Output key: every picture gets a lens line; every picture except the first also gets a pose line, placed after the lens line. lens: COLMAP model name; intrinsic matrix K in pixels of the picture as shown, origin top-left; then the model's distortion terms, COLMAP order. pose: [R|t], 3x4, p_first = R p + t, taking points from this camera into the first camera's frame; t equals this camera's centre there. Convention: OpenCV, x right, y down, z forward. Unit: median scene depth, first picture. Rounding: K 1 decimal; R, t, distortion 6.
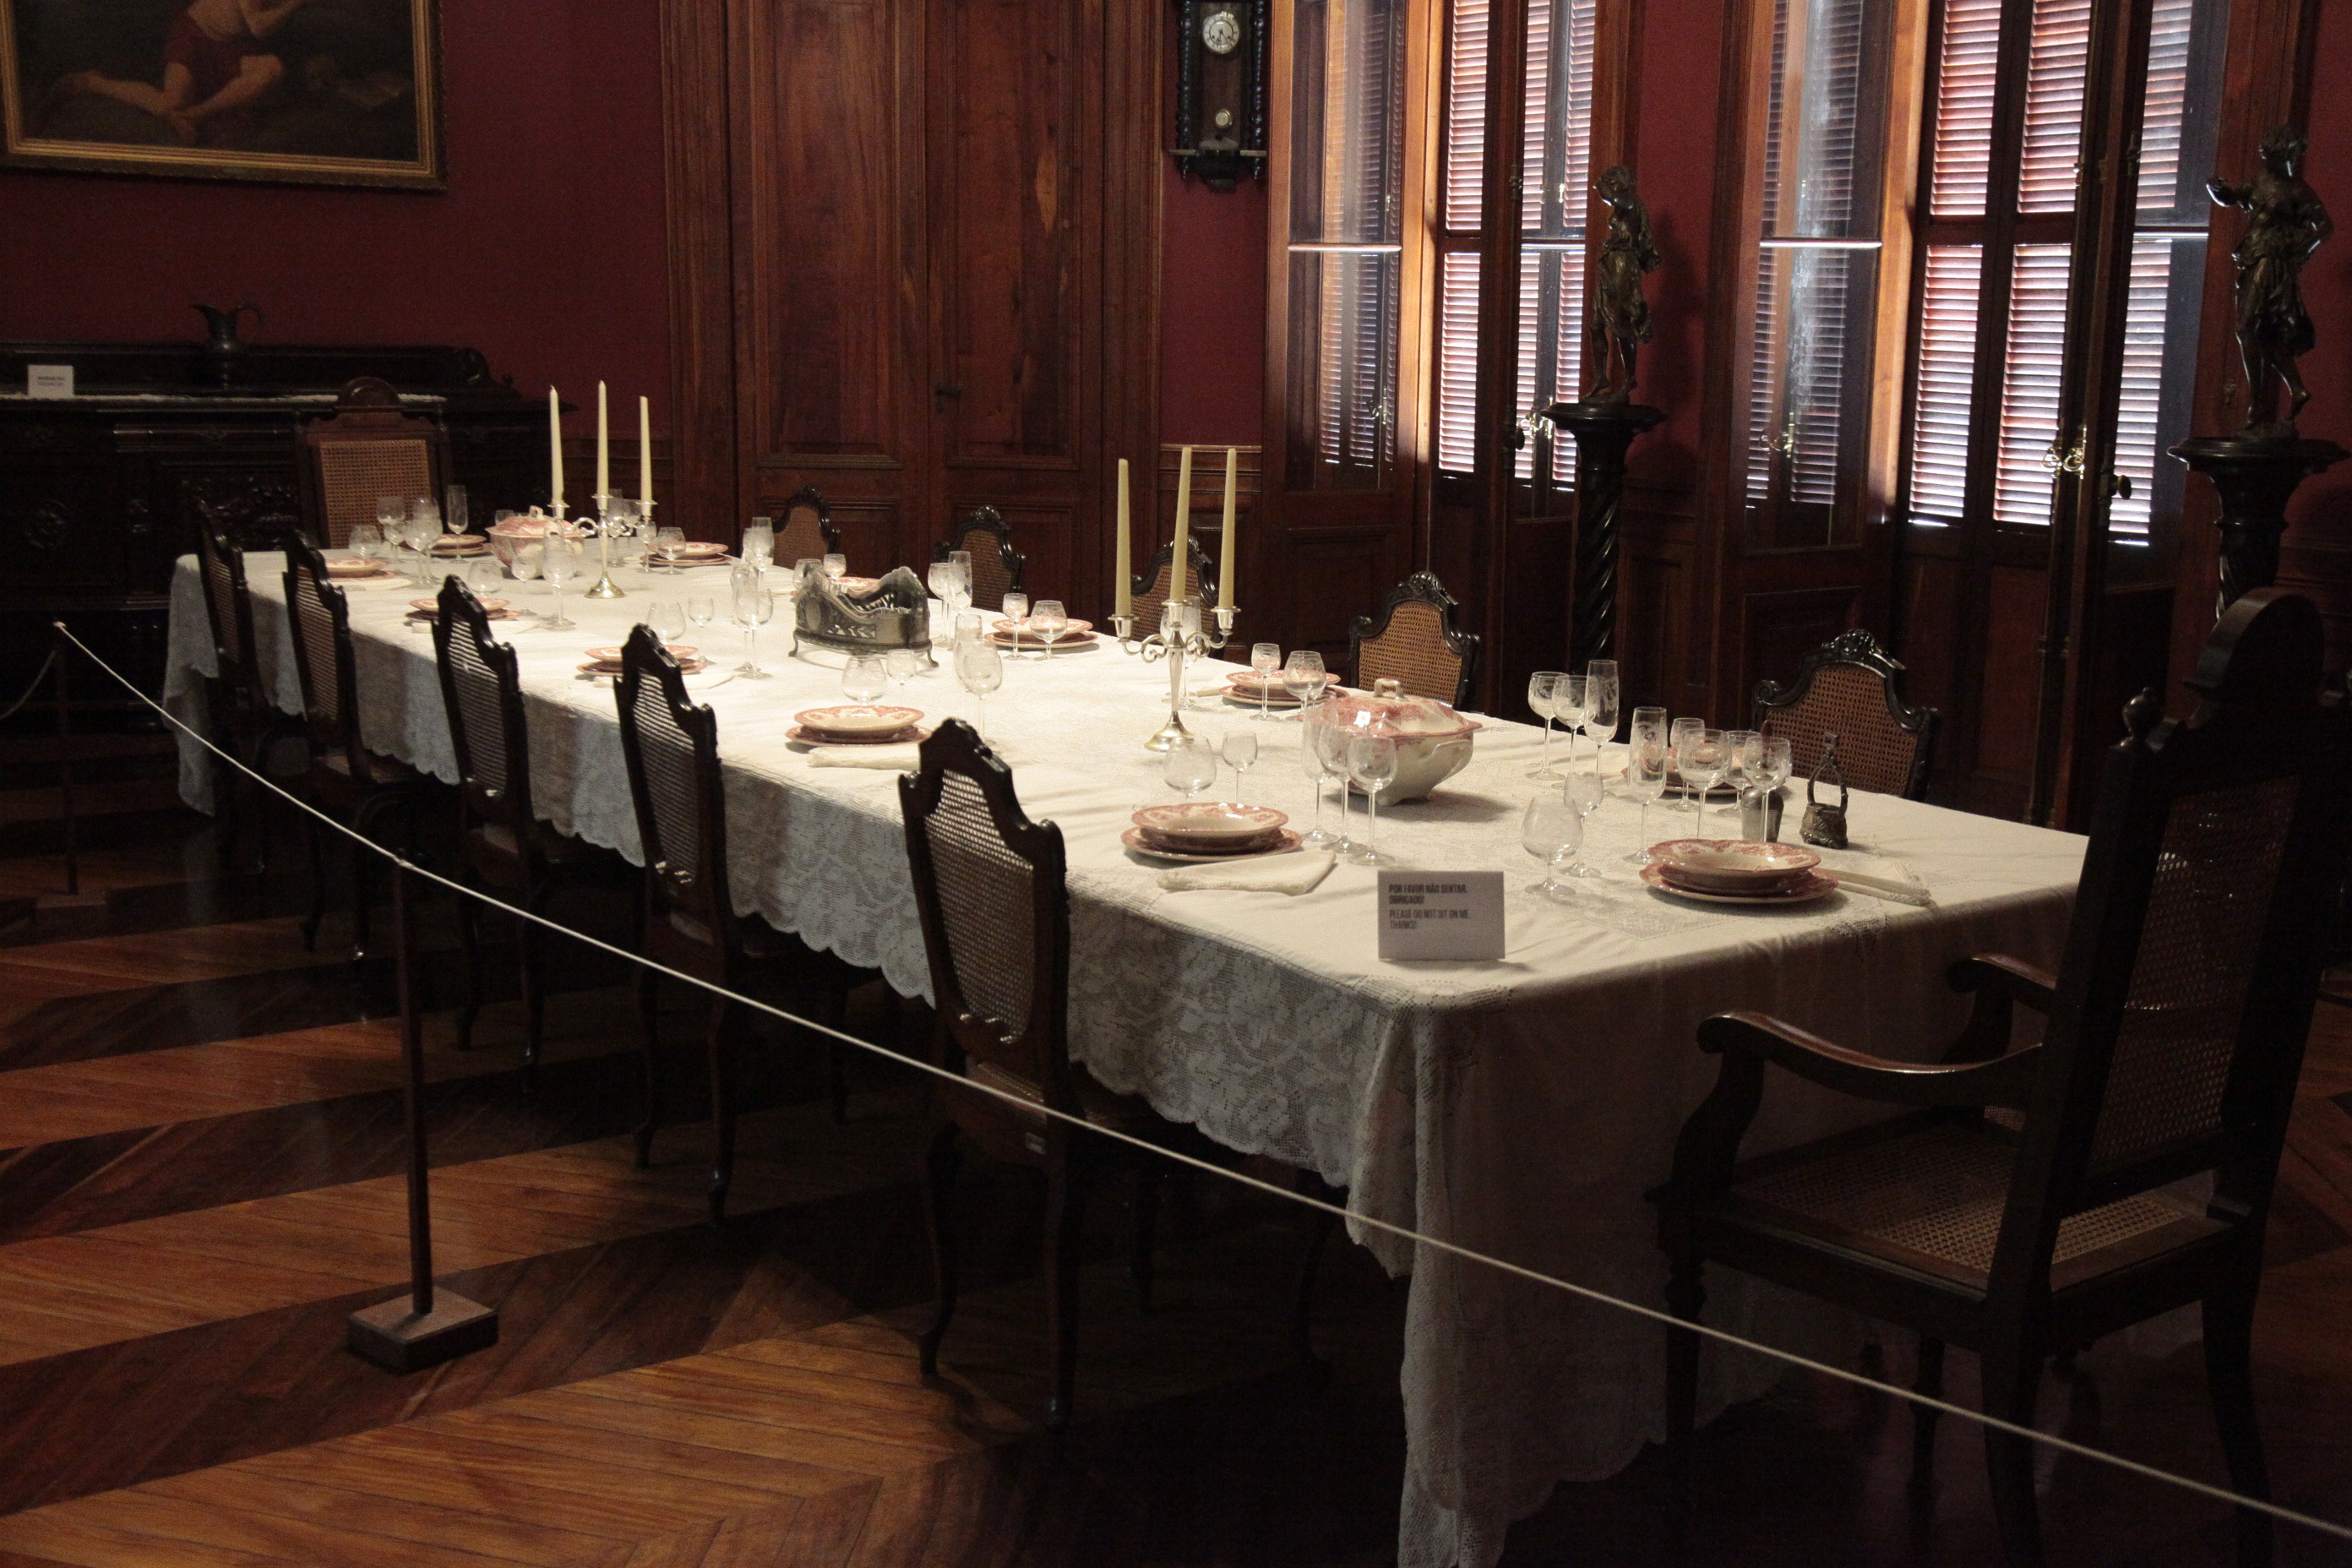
lens RADIAL K [[2578.4, 0, 1211.0], [0, 2578.4, 802.2], [0, 0, 1]] dist [0.064802, 0.000000]
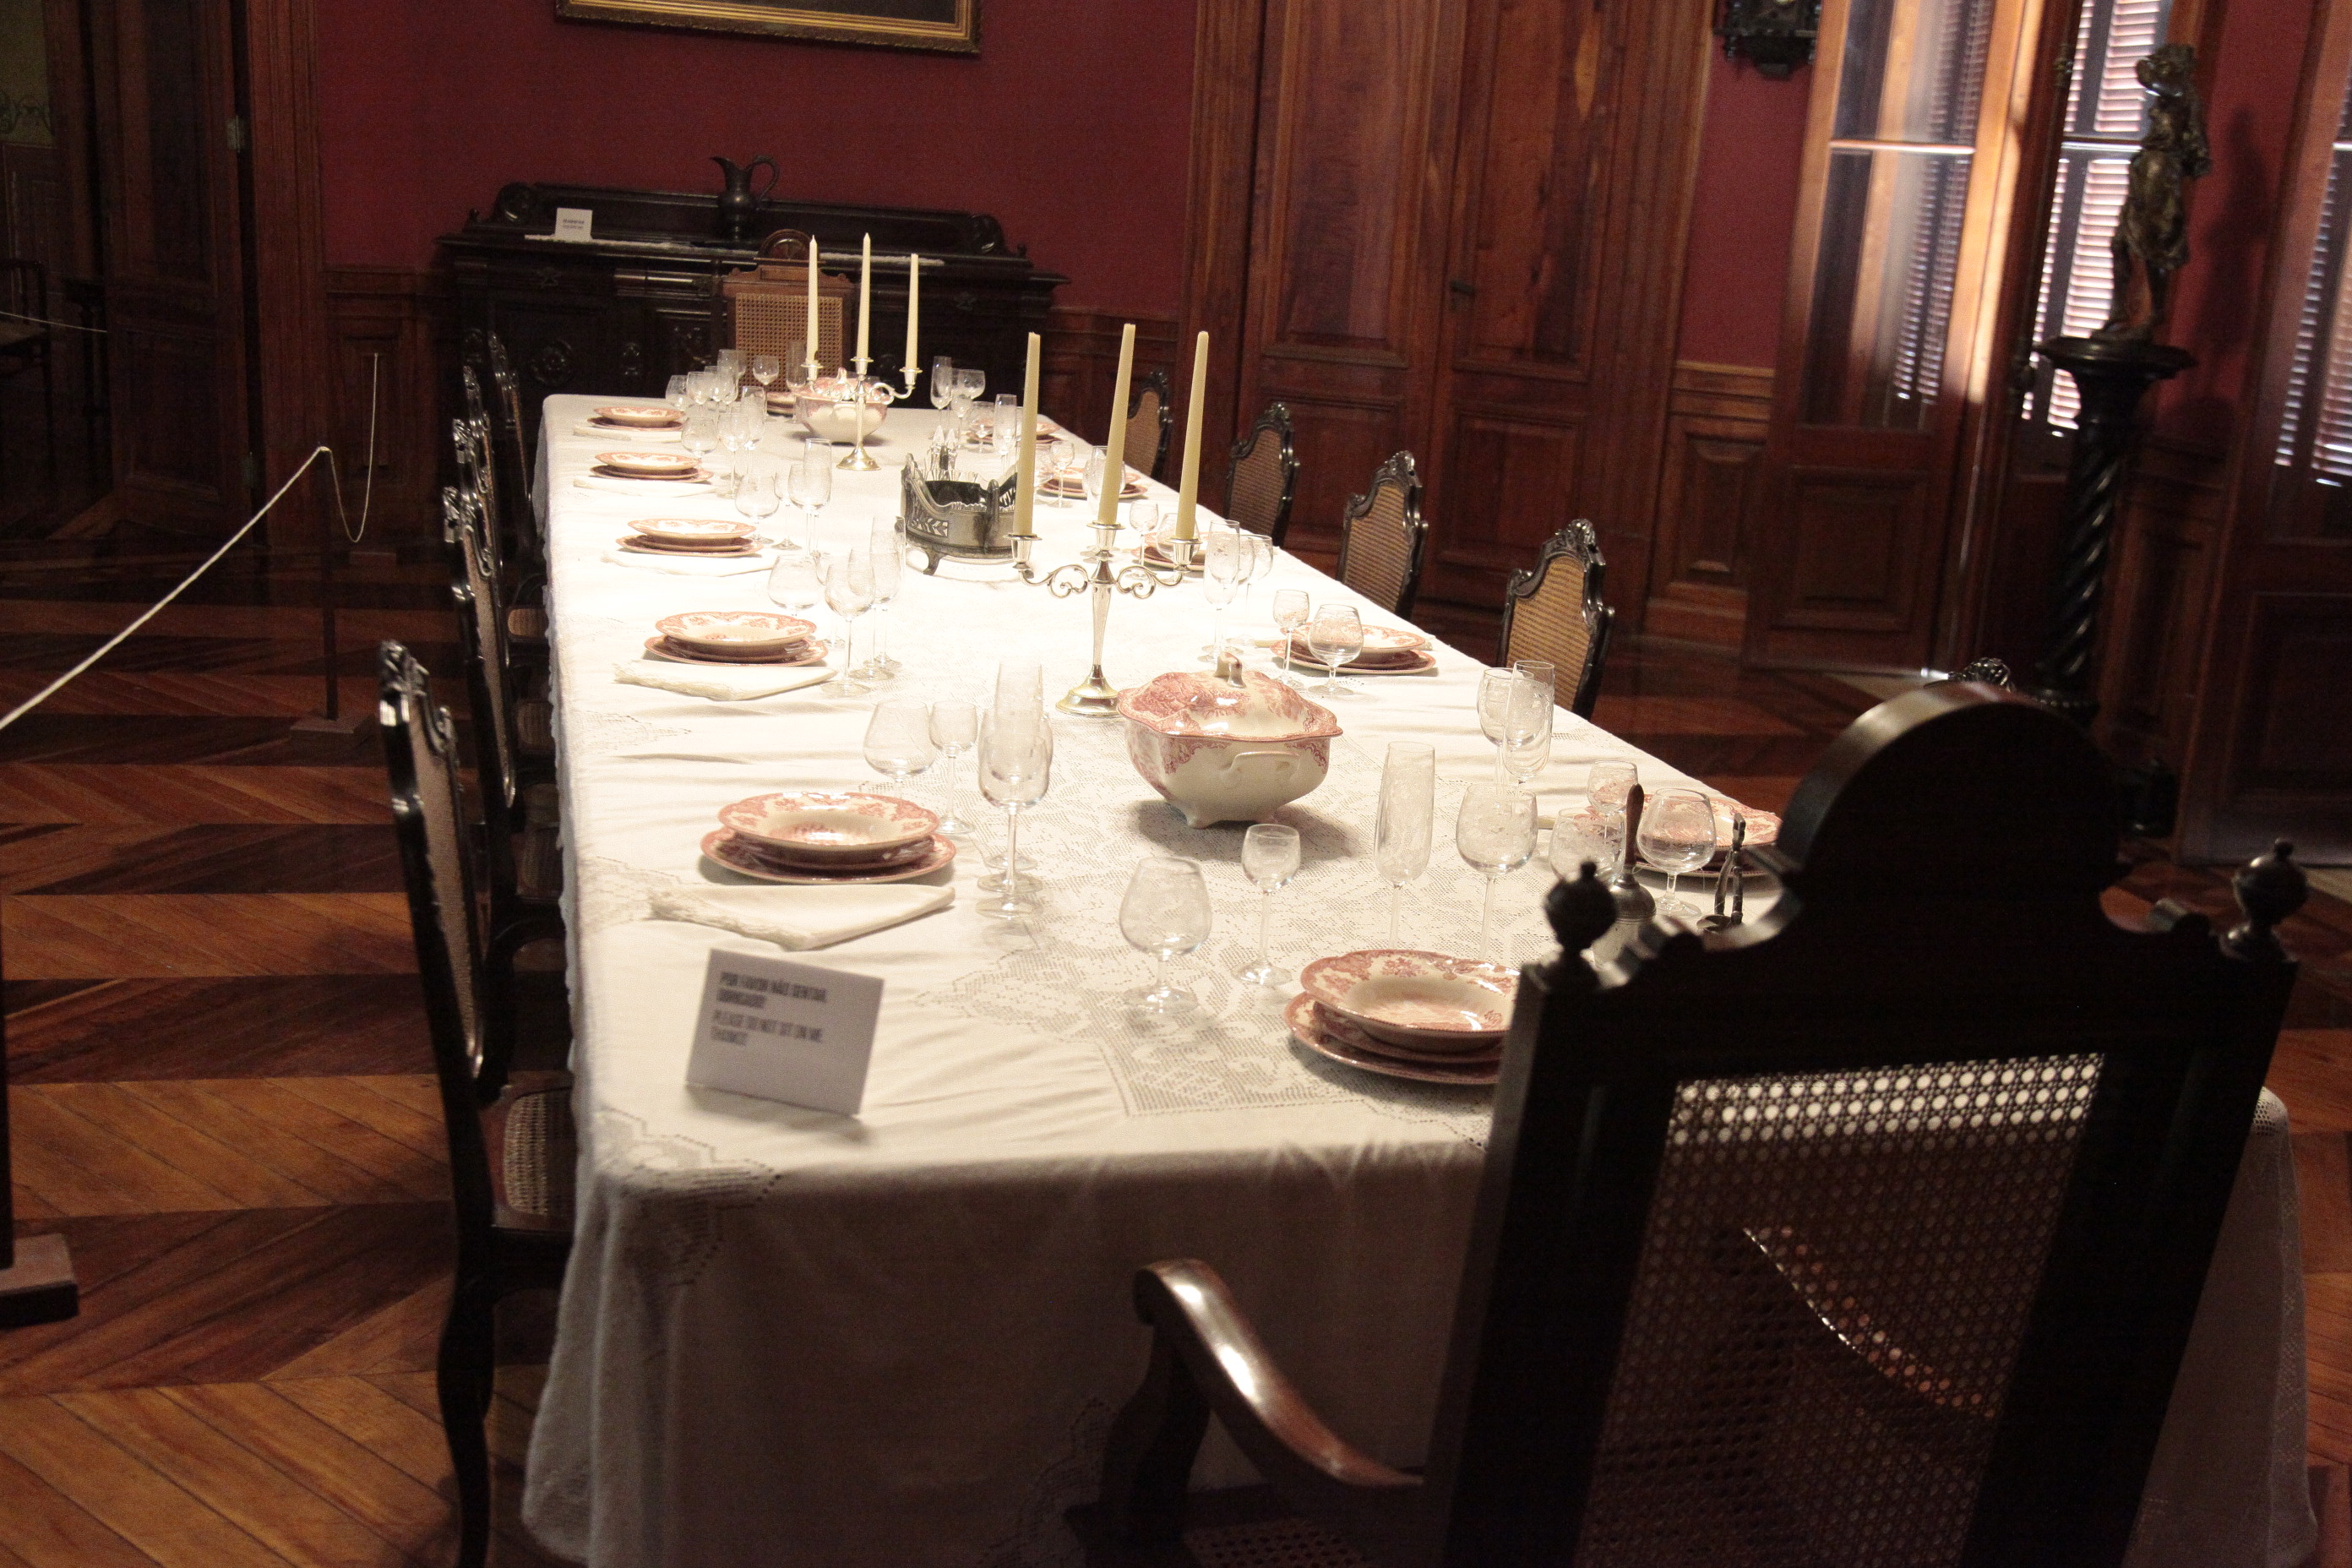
lens RADIAL K [[2427.2, 0, 1180.9], [0, 2427.2, 795.2], [0, 0, 1]] dist [0.022933, 0.000000]
pose [[0.935691, 0.130782, -0.327685, 0.153312], [-0.117443, 0.991249, 0.060263, -0.025838], [0.332699, -0.017903, 0.942863, 0.189232]]
